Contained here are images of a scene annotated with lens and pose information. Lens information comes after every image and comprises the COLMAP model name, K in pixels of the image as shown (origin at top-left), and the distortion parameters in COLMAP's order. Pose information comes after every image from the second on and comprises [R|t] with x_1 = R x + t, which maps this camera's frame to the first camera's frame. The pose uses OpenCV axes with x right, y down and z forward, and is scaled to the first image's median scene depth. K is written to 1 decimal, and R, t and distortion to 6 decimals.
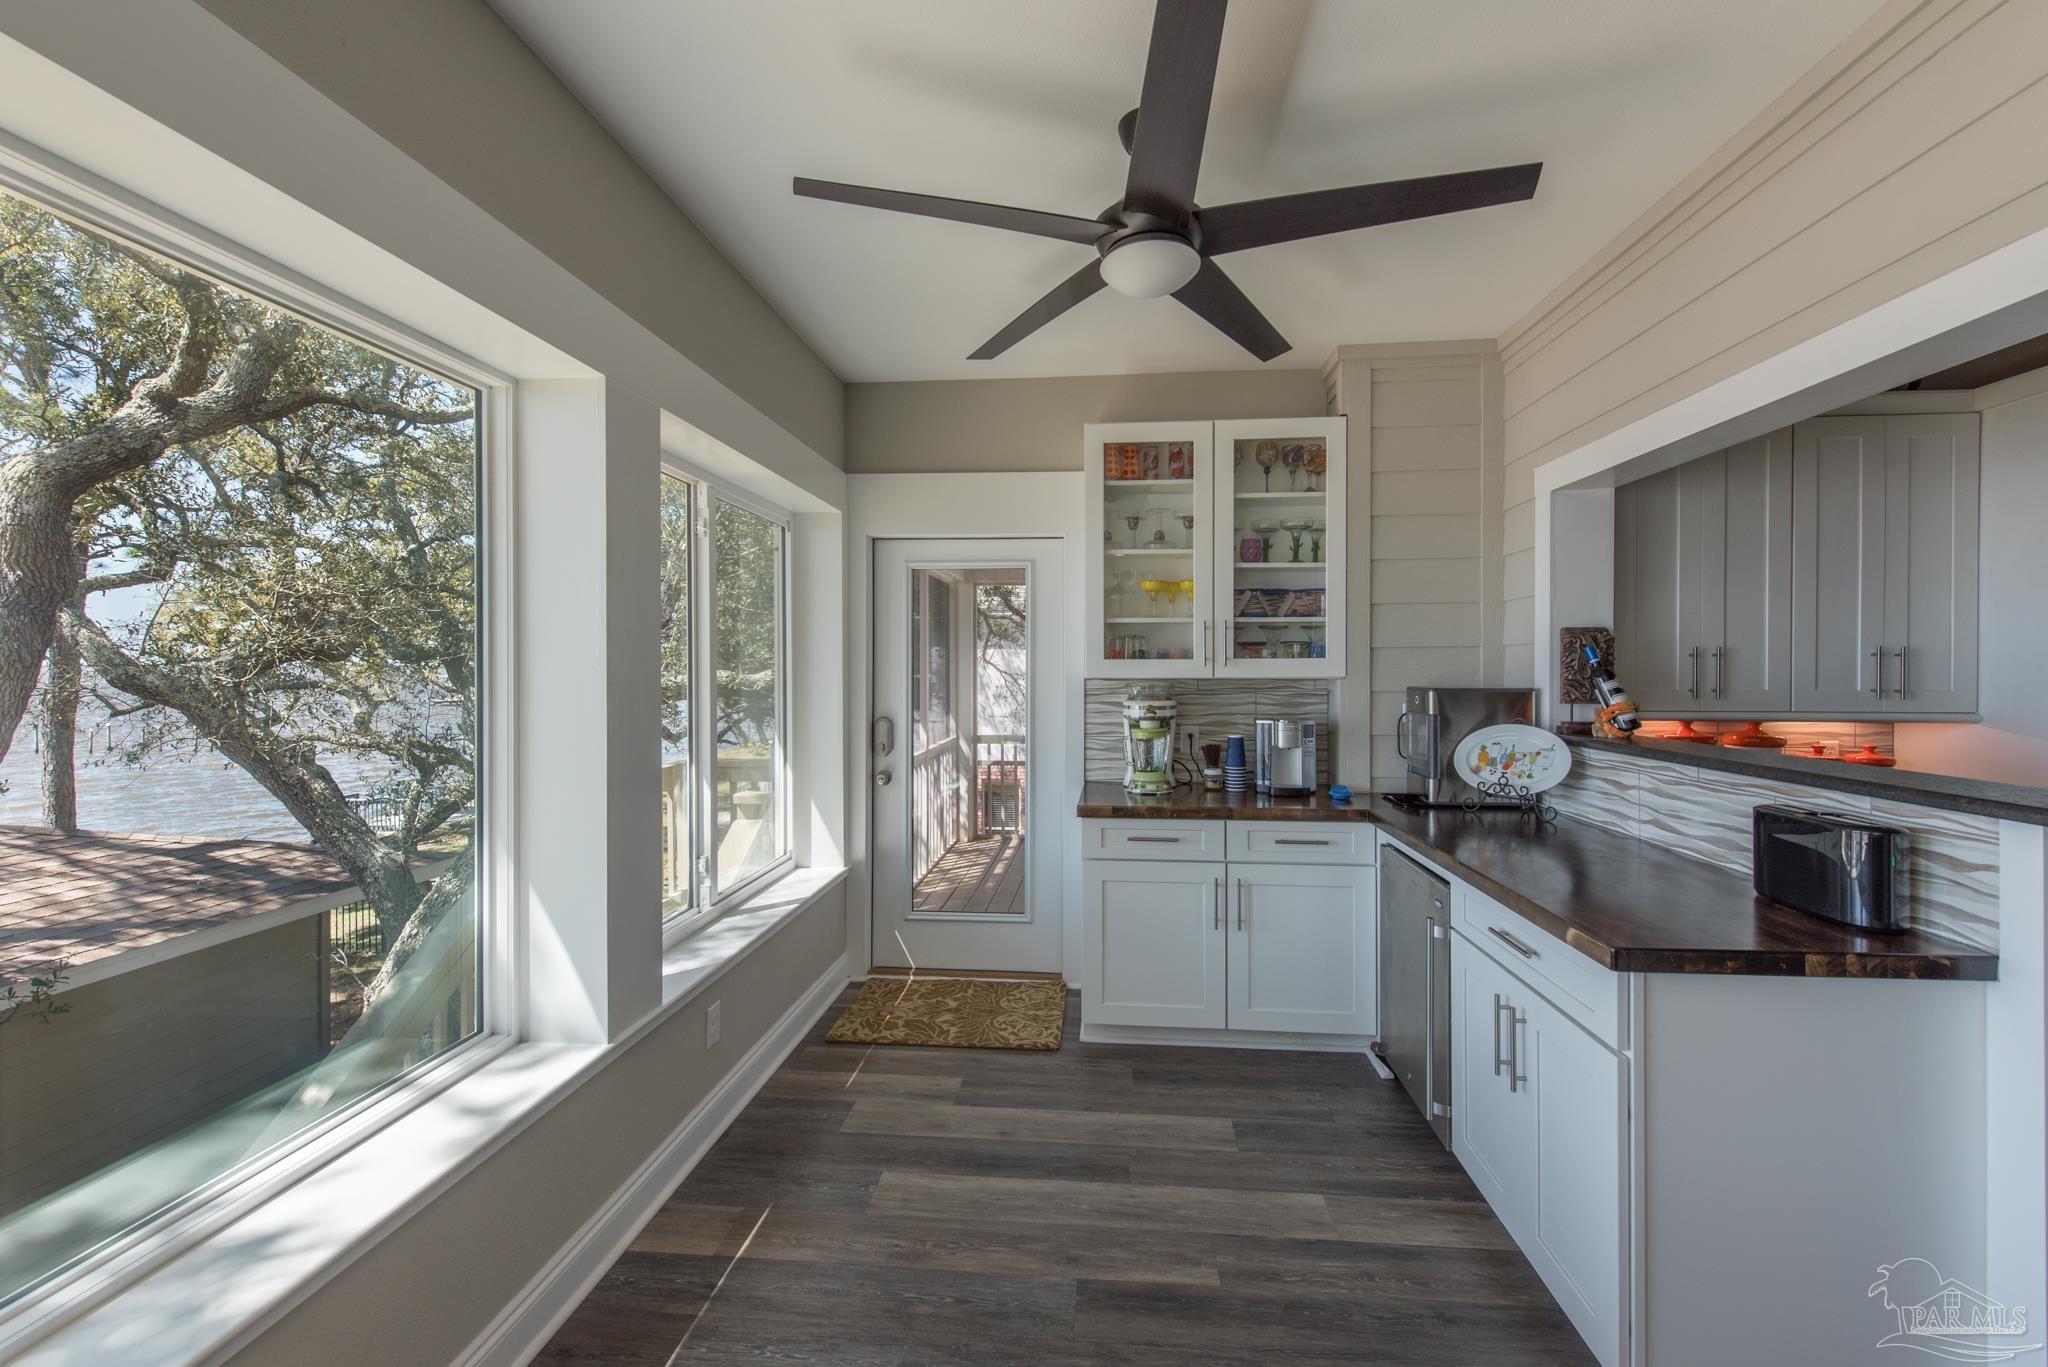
lens RADIAL K [[856.0, 0, 1024.7], [0, 856.0, 675.8], [0, 0, 1]] dist [0.003084, 0.000154]
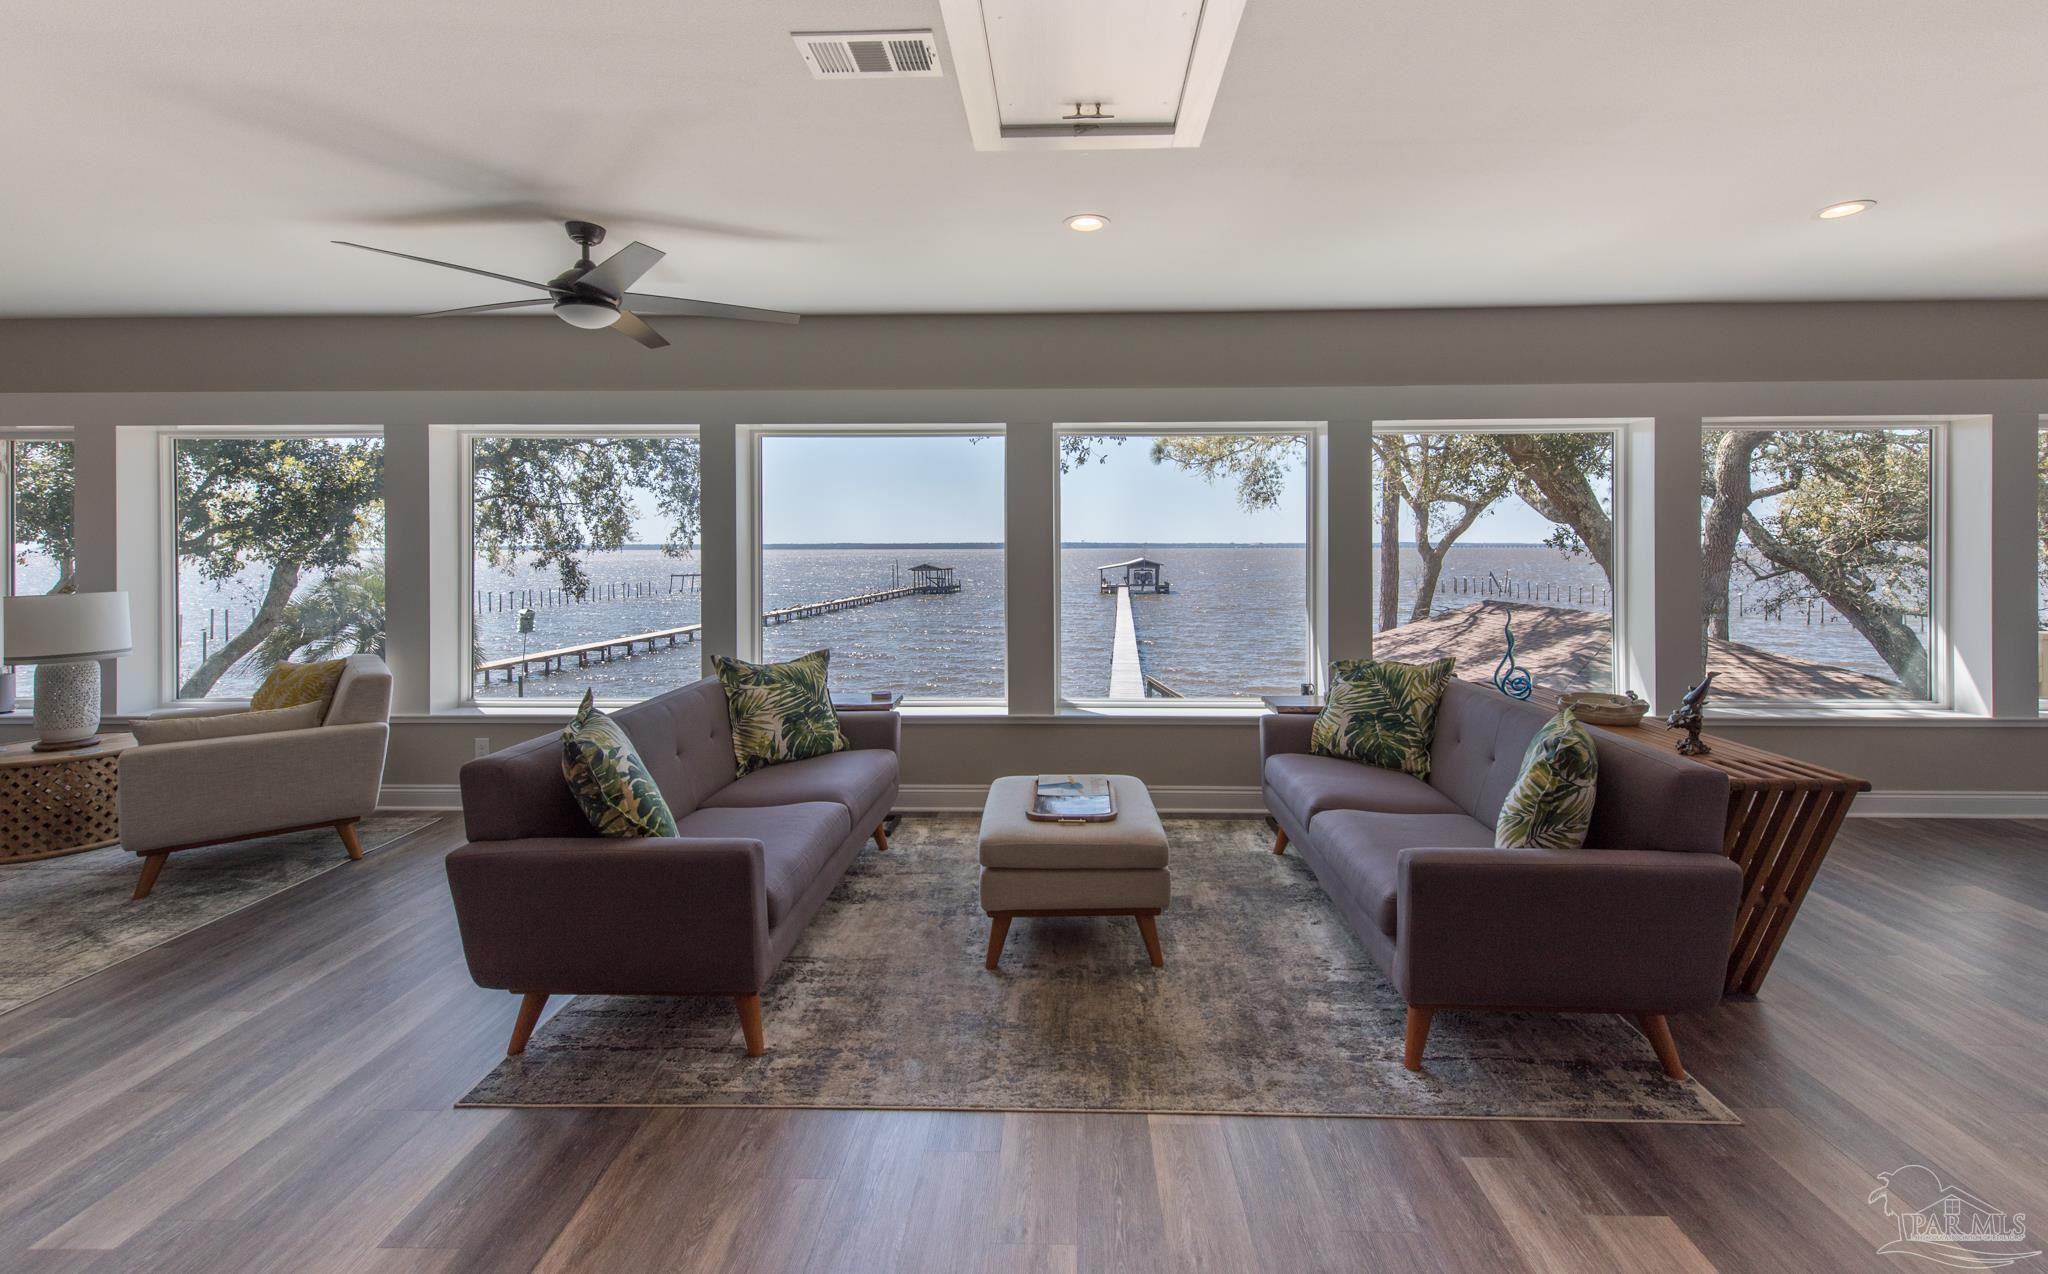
lens RADIAL K [[879.4, 0, 1068.4], [0, 879.4, 554.4], [0, 0, 1]] dist [0.001985, 0.000481]
pose [[0.103438, 0.010726, -0.994578, 0.457384], [-0.011746, 0.999885, 0.009562, 0.006128], [0.994567, 0.010693, 0.103552, -0.481751]]
